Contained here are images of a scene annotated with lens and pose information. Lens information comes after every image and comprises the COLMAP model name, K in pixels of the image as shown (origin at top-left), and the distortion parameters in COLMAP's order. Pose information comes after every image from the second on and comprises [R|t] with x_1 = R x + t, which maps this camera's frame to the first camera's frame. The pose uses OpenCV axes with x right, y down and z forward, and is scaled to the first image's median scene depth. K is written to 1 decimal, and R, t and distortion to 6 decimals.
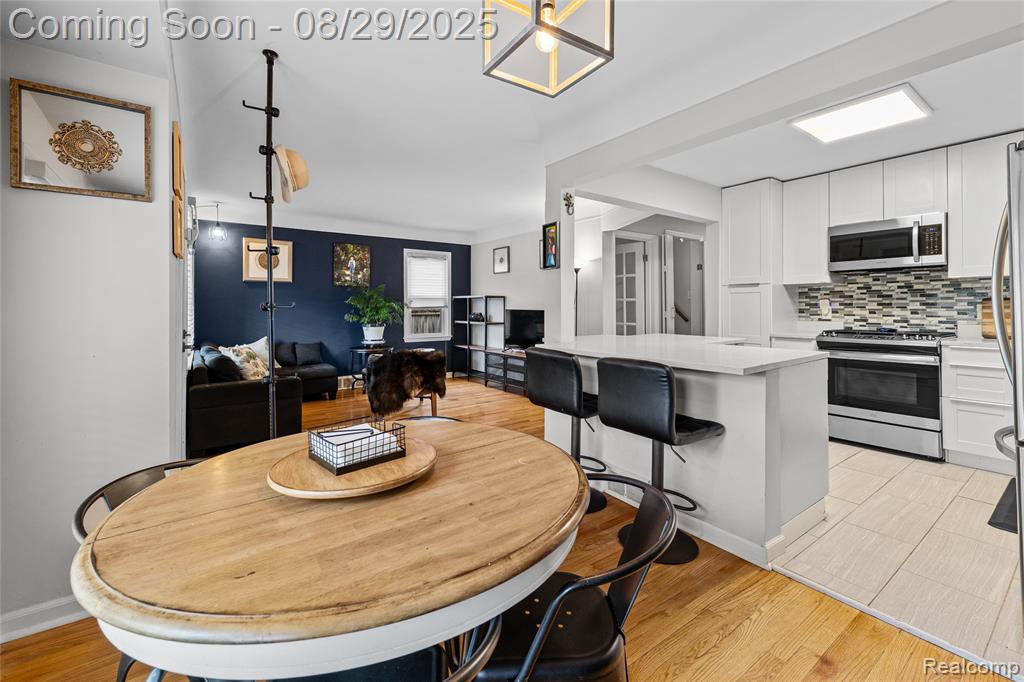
lens RADIAL K [[409.6, 0, 517.1], [0, 409.6, 302.9], [0, 0, 1]] dist [-0.000510, -0.000138]
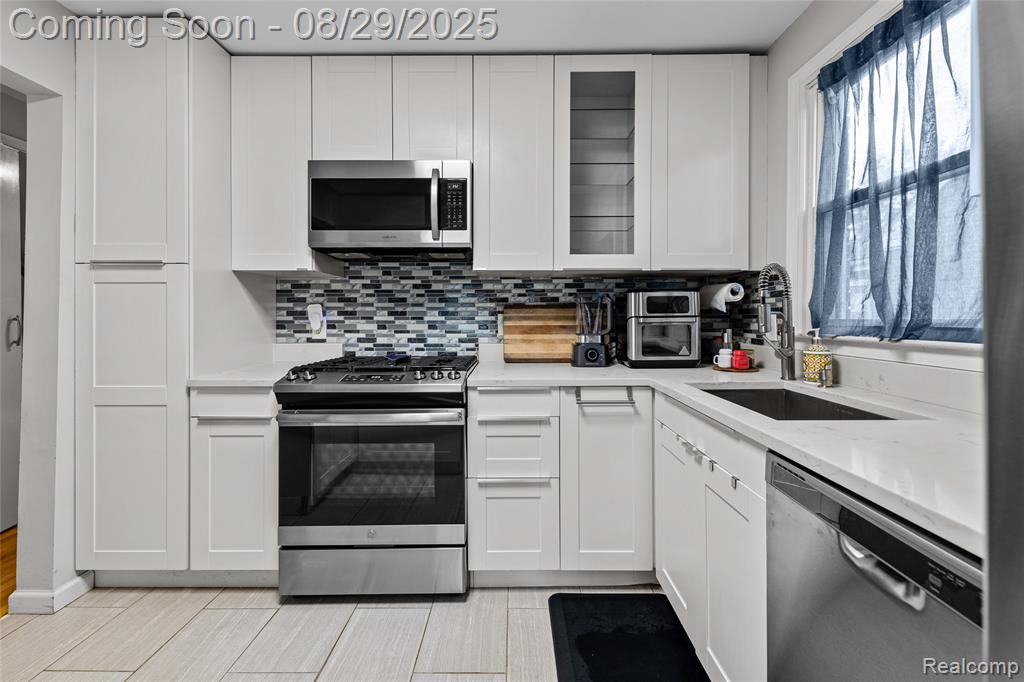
lens RADIAL K [[435.2, 0, 510.3], [0, 435.2, 324.3], [0, 0, 1]] dist [0.000551, -0.000077]
pose [[0.583714, -0.013193, 0.811852, 0.470431], [-0.010645, 0.999658, 0.023898, 0.002274], [-0.811890, -0.022592, 0.583373, 0.484854]]
